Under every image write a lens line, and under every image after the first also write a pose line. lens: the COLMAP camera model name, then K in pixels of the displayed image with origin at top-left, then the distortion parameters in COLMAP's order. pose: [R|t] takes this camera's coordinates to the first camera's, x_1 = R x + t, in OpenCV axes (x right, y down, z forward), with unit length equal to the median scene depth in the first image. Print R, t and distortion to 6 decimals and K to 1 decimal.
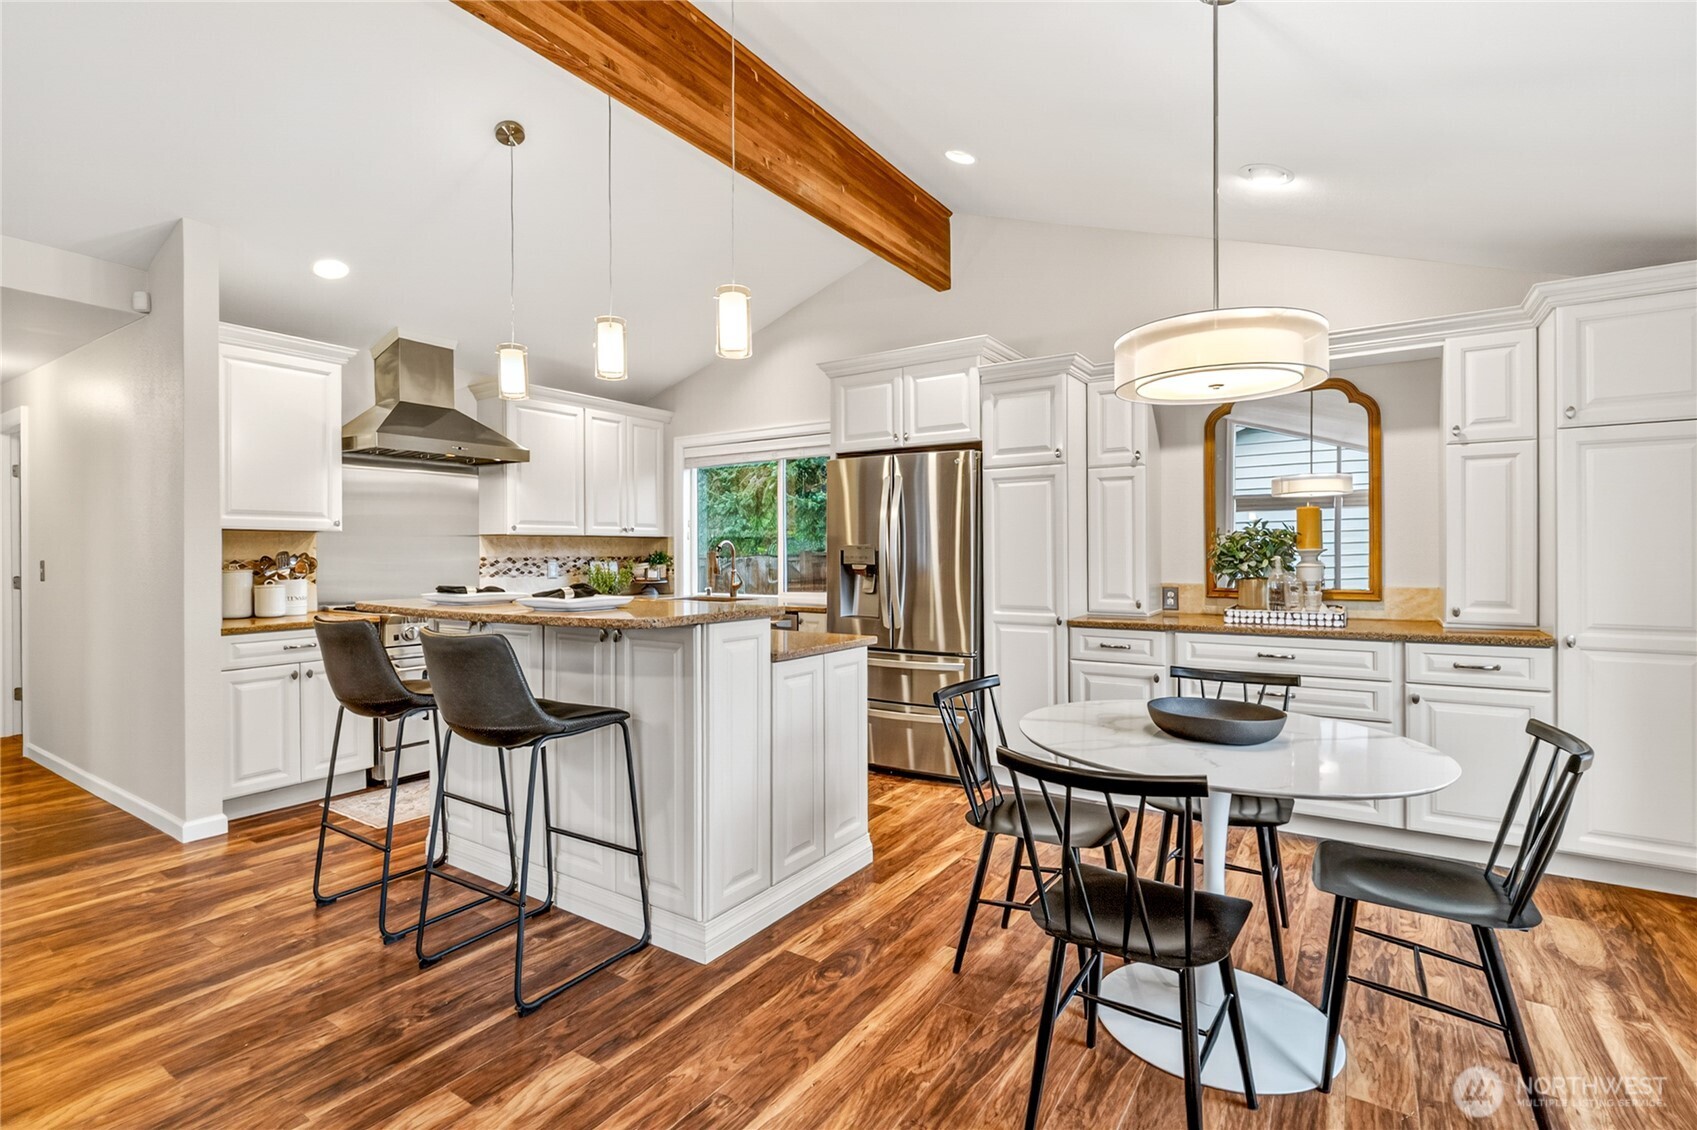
lens RADIAL K [[776.5, 0, 849.0], [0, 776.5, 553.5], [0, 0, 1]] dist [-0.006835, 0.000531]
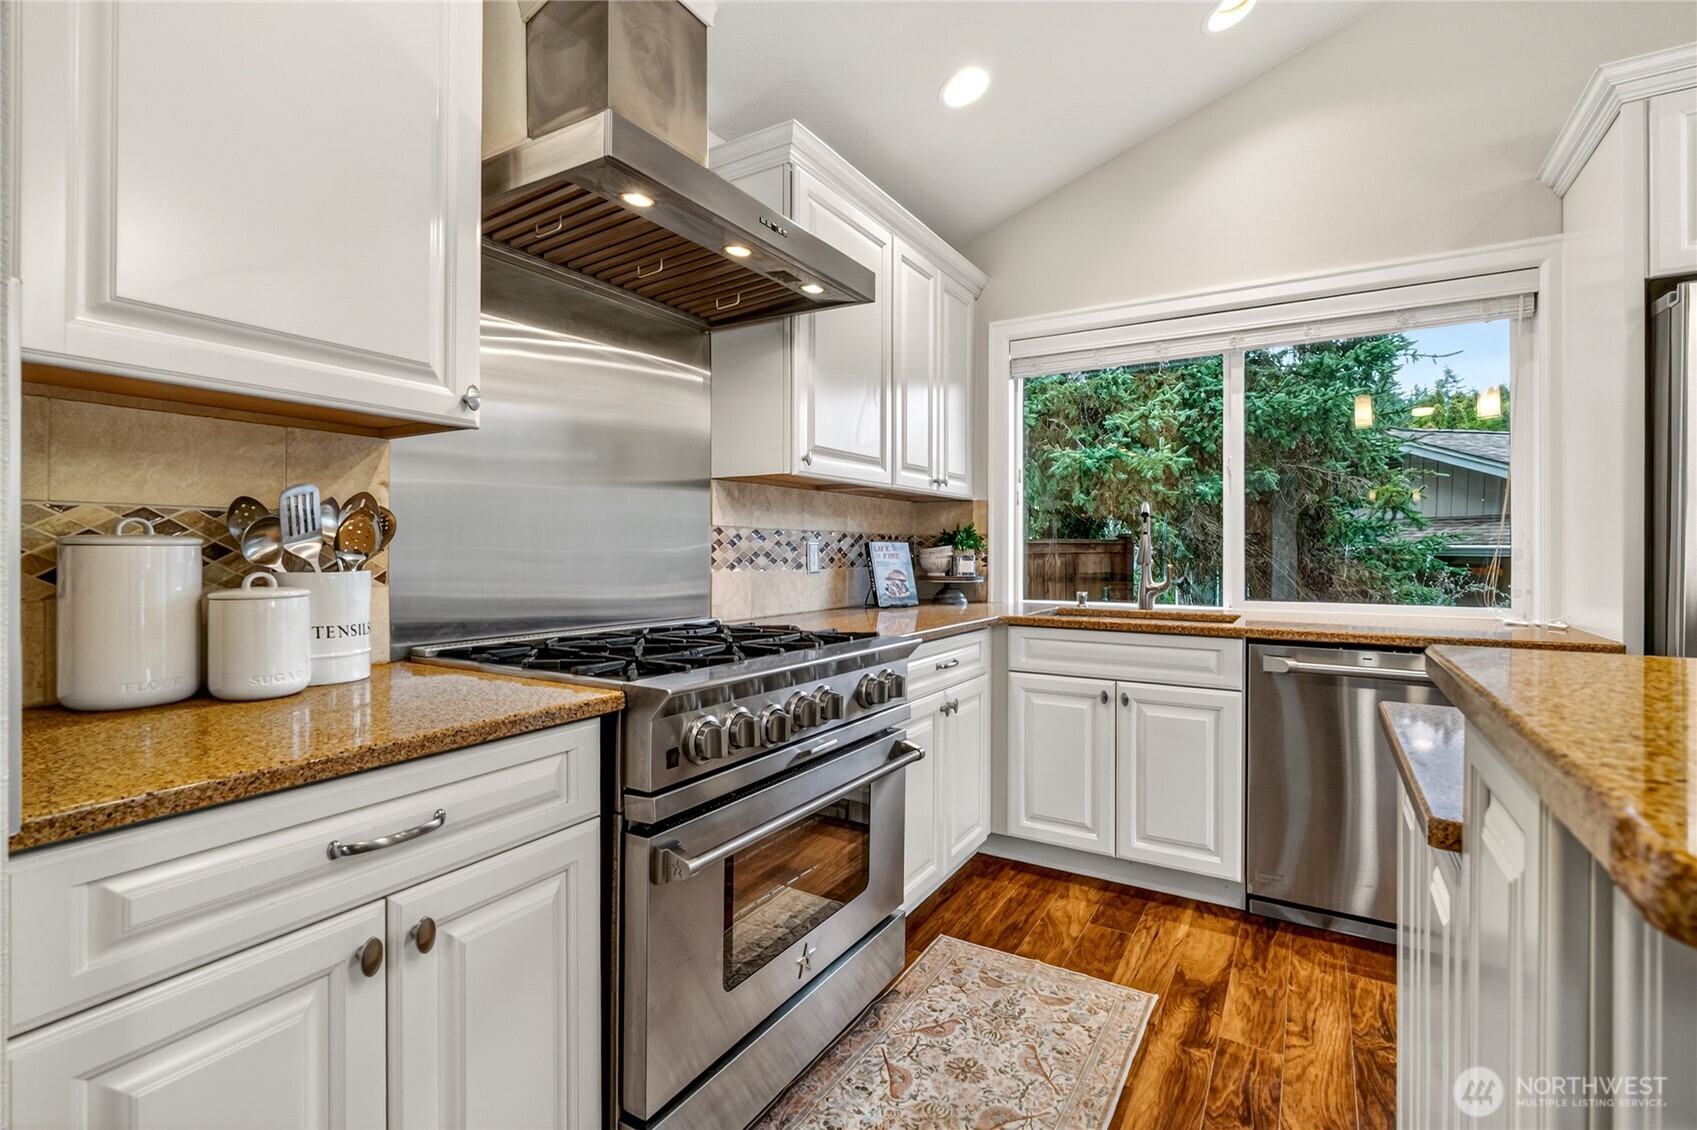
lens RADIAL K [[776.5, 0, 859.2], [0, 776.5, 550.8], [0, 0, 1]] dist [-0.006835, 0.000531]
pose [[0.999389, 0.007408, 0.034167, -0.504699], [-0.007490, 0.999969, 0.002253, 0.022221], [-0.034149, -0.002508, 0.999414, 0.663114]]
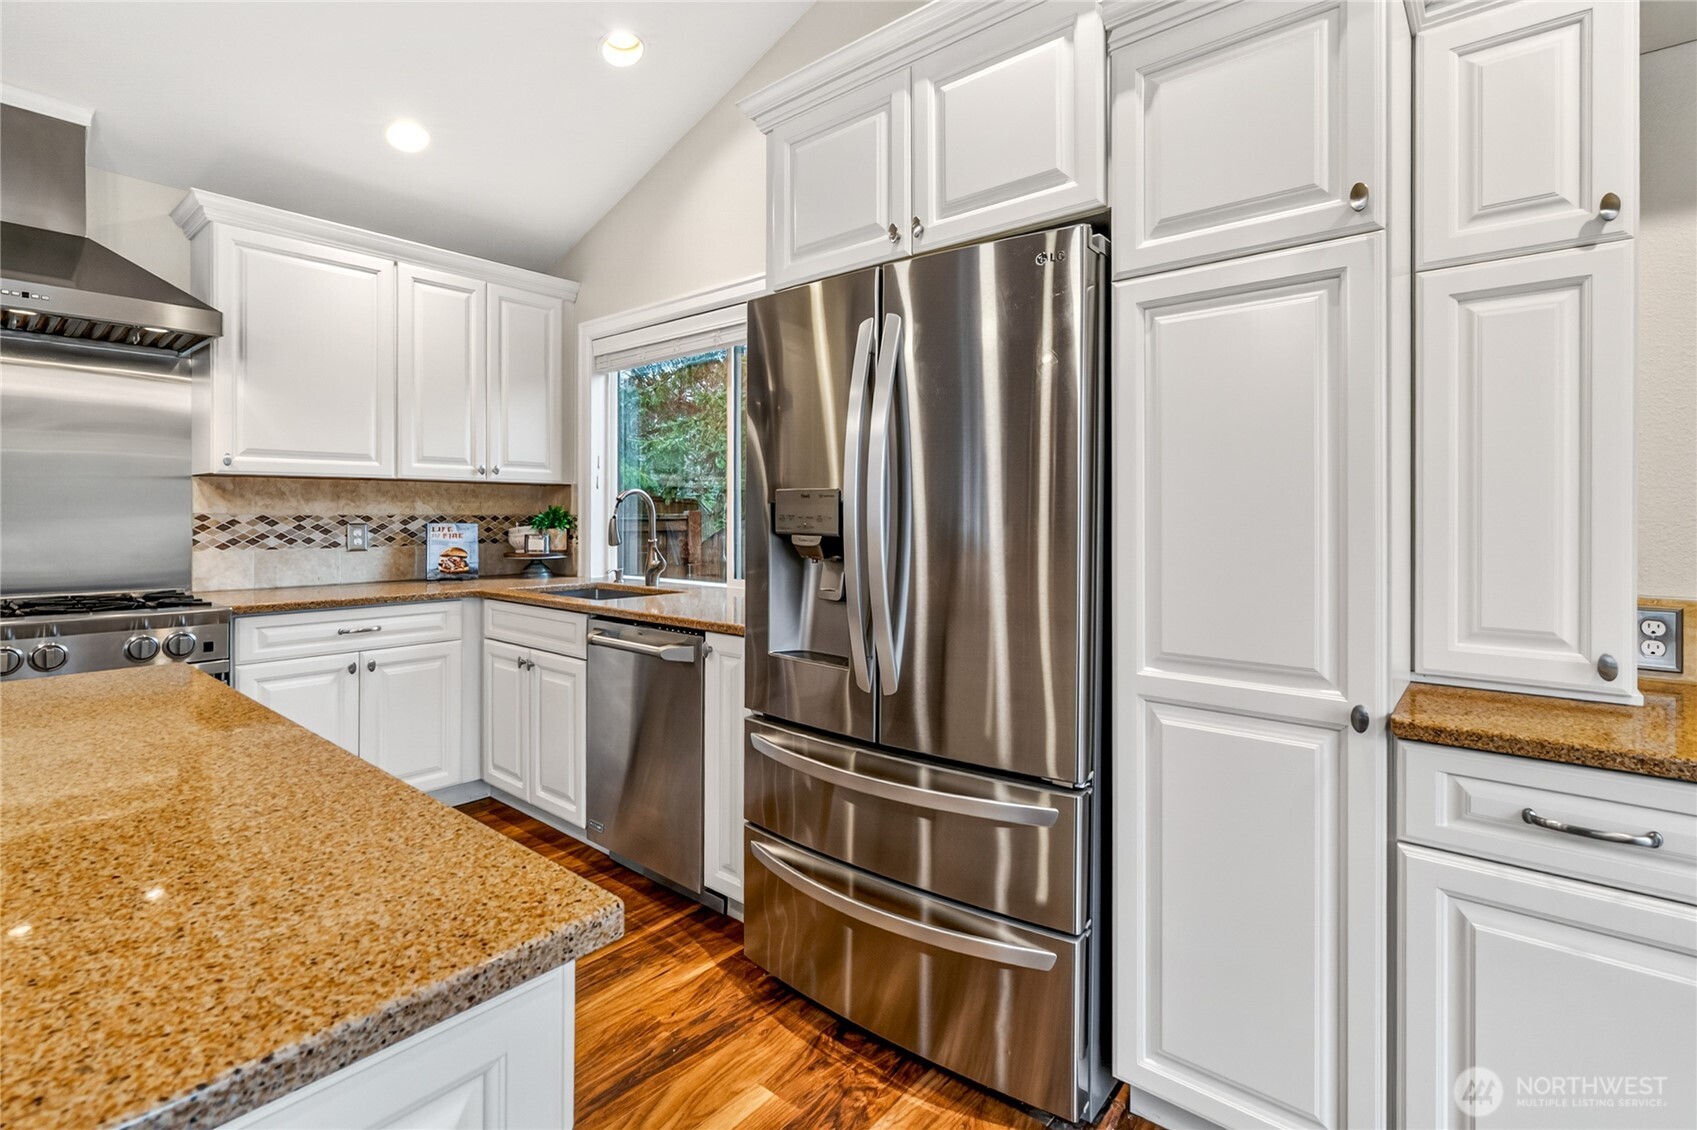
lens RADIAL K [[776.5, 0, 840.7], [0, 776.5, 520.4], [0, 0, 1]] dist [-0.006835, 0.000531]
pose [[0.992011, 0.005995, -0.126012, 0.090840], [-0.005088, 0.999959, 0.007518, 0.003133], [0.126052, -0.006817, 0.992000, 0.613373]]
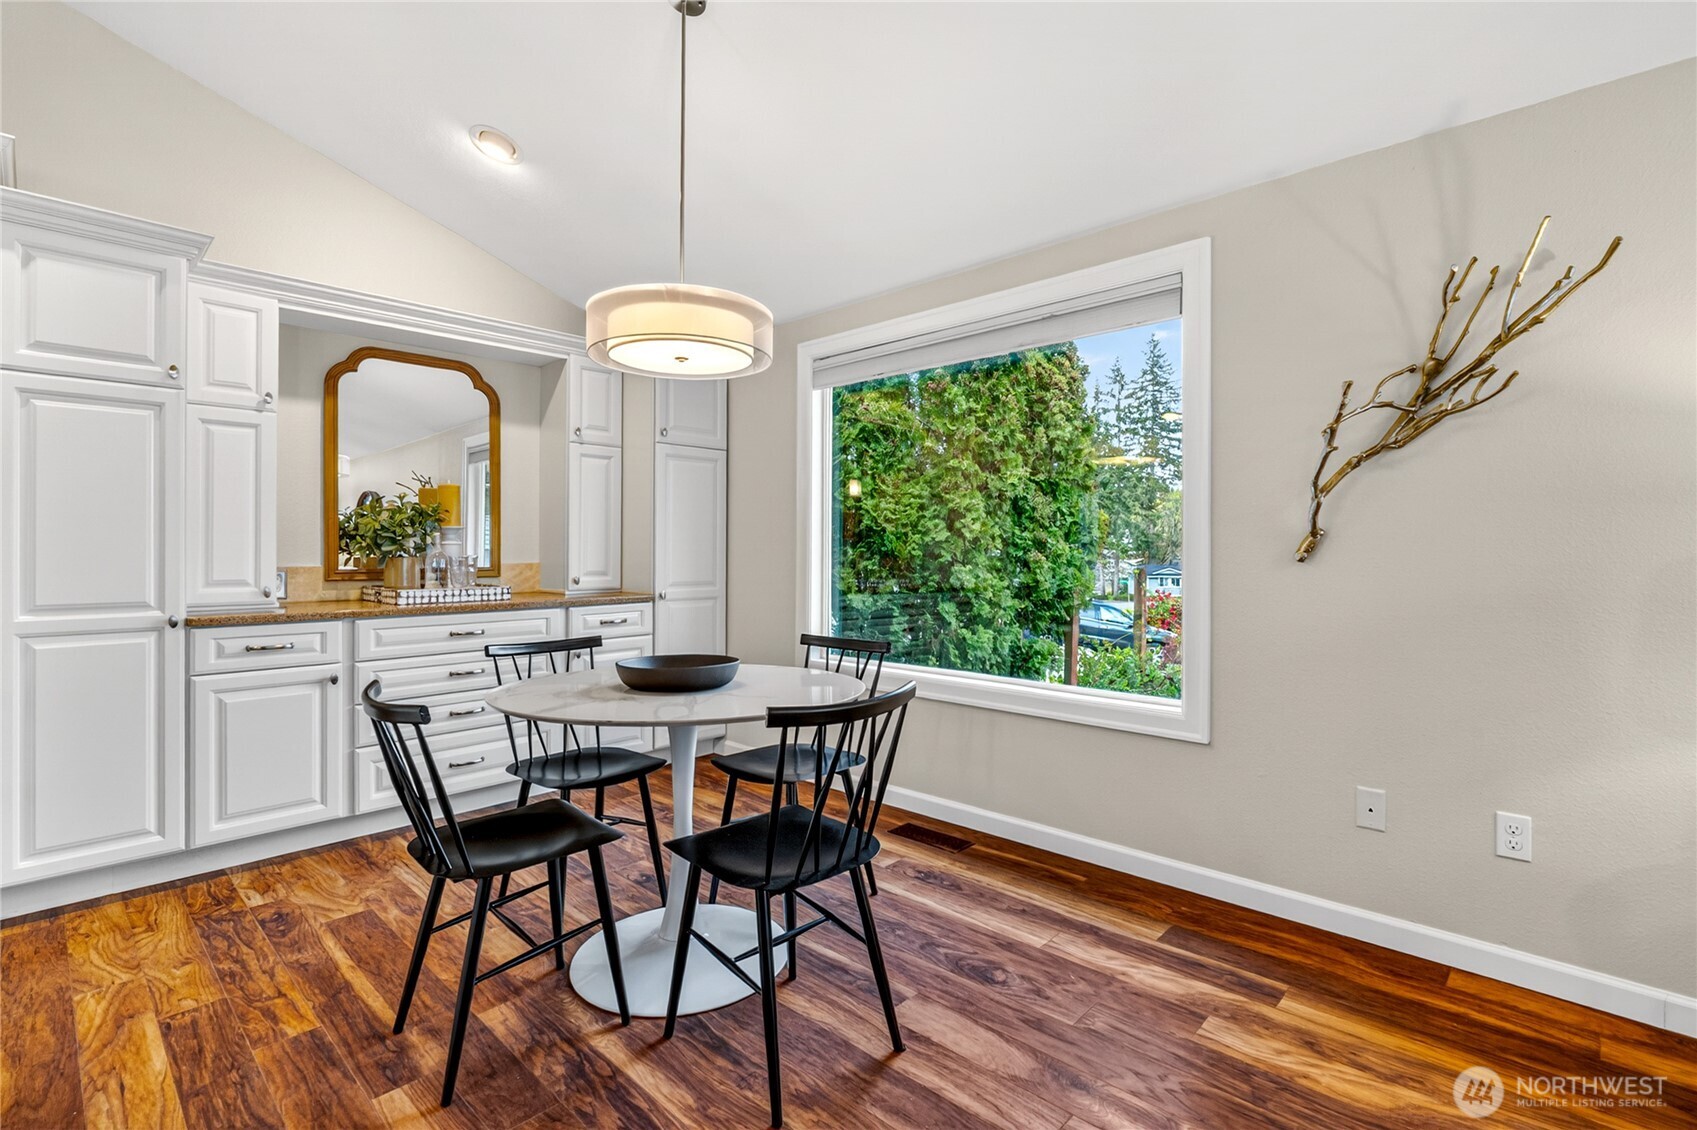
lens RADIAL K [[776.5, 0, 847.3], [0, 776.5, 541.8], [0, 0, 1]] dist [-0.006835, 0.000531]
pose [[0.183789, 0.016155, 0.982833, -0.262741], [-0.000027, 0.999865, -0.016430, 0.027061], [-0.982966, 0.002993, 0.183765, 0.283624]]
